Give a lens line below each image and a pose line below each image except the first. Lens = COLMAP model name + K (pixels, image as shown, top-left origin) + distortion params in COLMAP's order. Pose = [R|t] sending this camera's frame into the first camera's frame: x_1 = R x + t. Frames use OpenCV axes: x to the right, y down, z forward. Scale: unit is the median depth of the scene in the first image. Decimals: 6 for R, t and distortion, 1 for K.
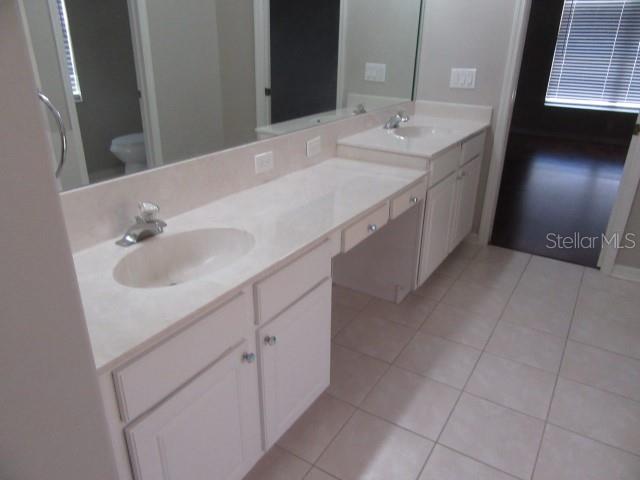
lens RADIAL K [[473.8, 0, 323.2], [0, 473.8, 241.1], [0, 0, 1]] dist [0.001853, -0.000517]
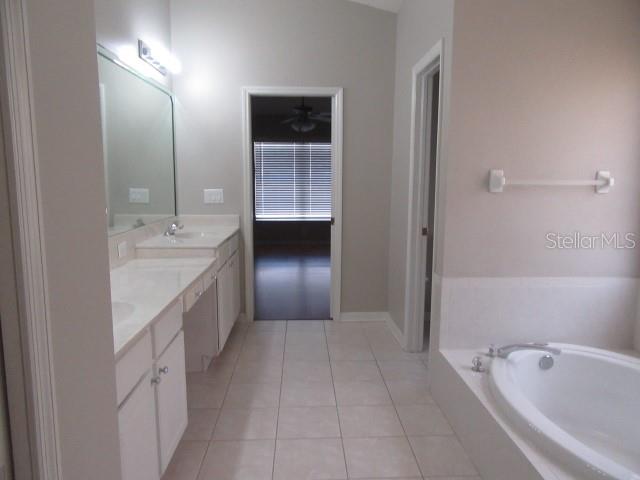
lens RADIAL K [[473.8, 0, 321.3], [0, 473.8, 240.6], [0, 0, 1]] dist [0.001853, -0.000517]
pose [[0.827595, -0.094095, 0.553384, -0.210772], [0.236236, 0.952678, -0.191306, 0.103607], [-0.509195, 0.289053, 0.810659, -0.198116]]
